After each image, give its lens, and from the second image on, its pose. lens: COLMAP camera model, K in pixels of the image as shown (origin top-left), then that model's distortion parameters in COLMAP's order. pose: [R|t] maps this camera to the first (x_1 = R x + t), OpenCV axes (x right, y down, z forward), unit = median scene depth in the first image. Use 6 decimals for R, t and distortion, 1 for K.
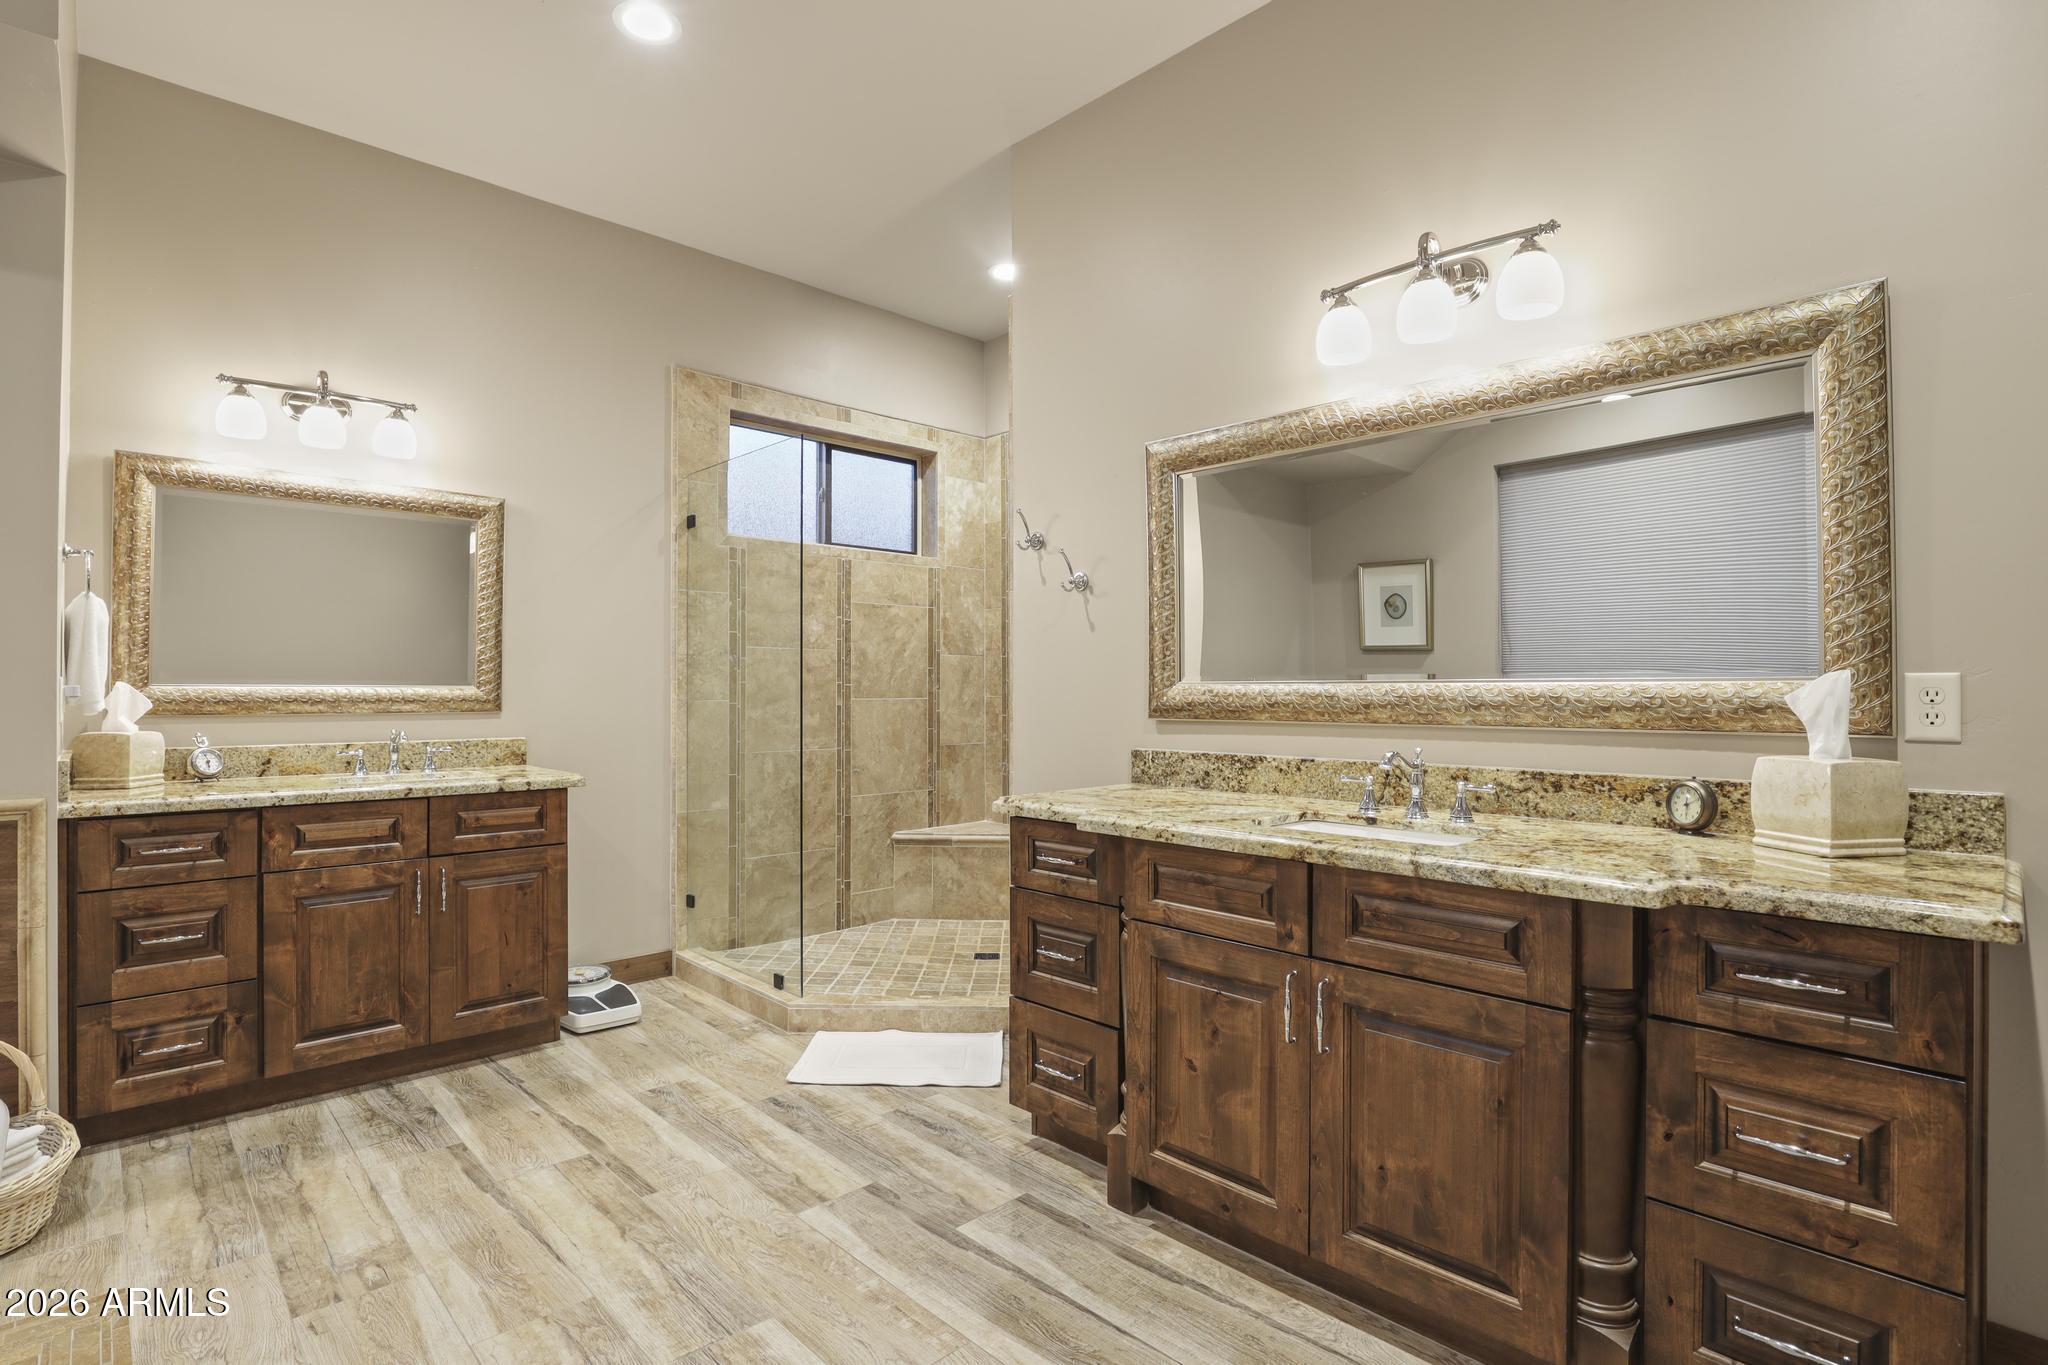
lens RADIAL K [[969.3, 0, 1024.0], [0, 969.3, 682.5], [0, 0, 1]] dist [-0.029333, 0.001059]
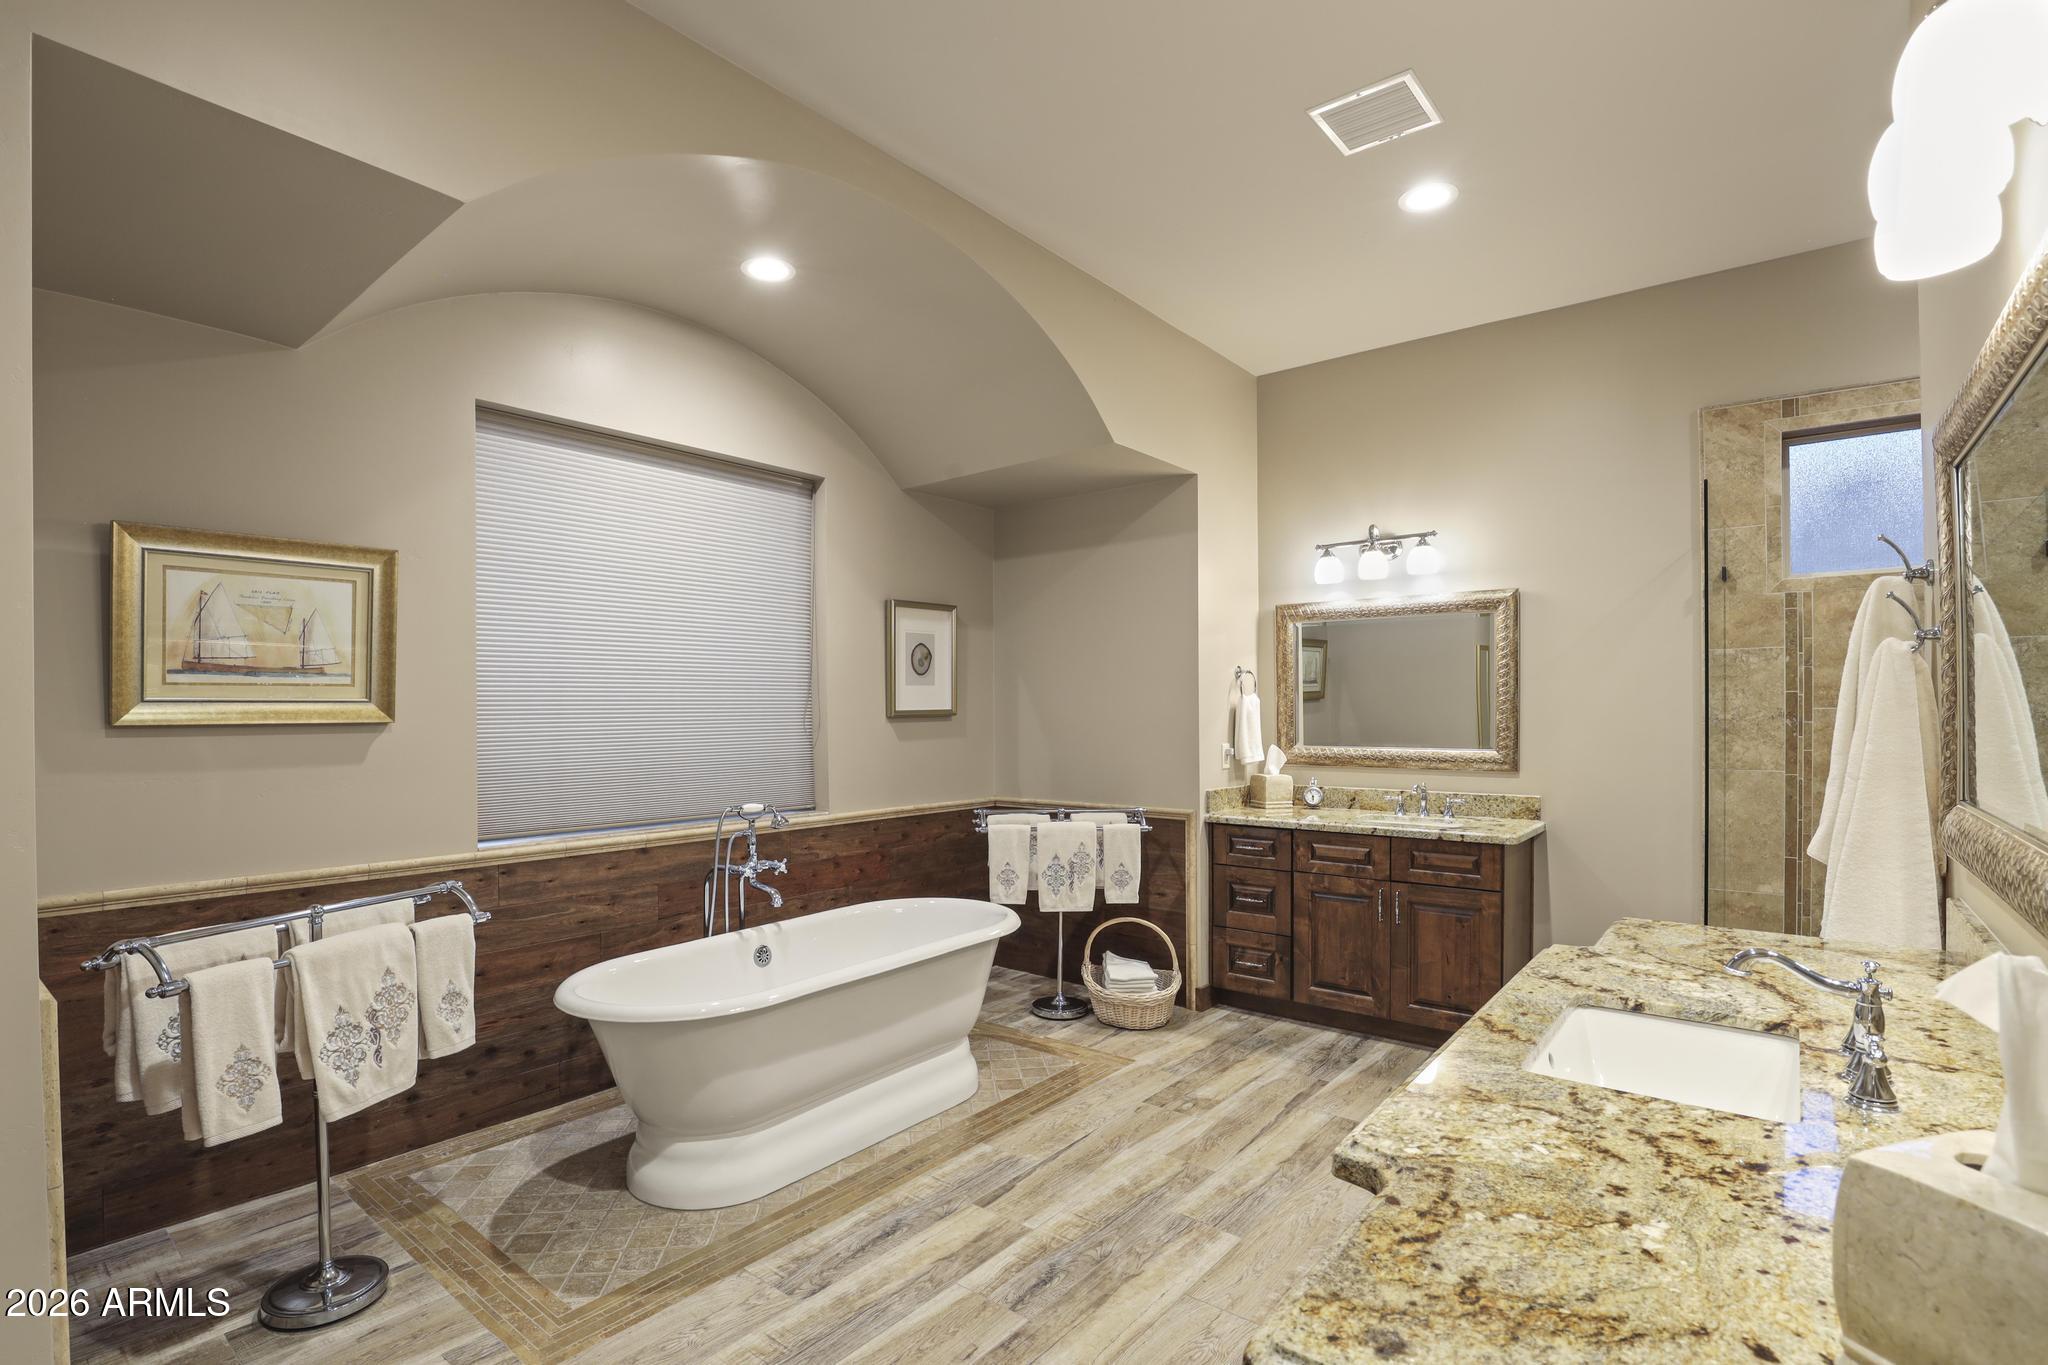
lens RADIAL K [[972.9, 0, 1023.3], [0, 972.9, 719.1], [0, 0, 1]] dist [-0.034241, 0.000164]
pose [[0.129371, 0.008143, -0.991563, 0.670626], [0.010857, 0.999895, 0.009628, -0.065006], [0.991537, -0.012011, 0.129269, 0.323481]]
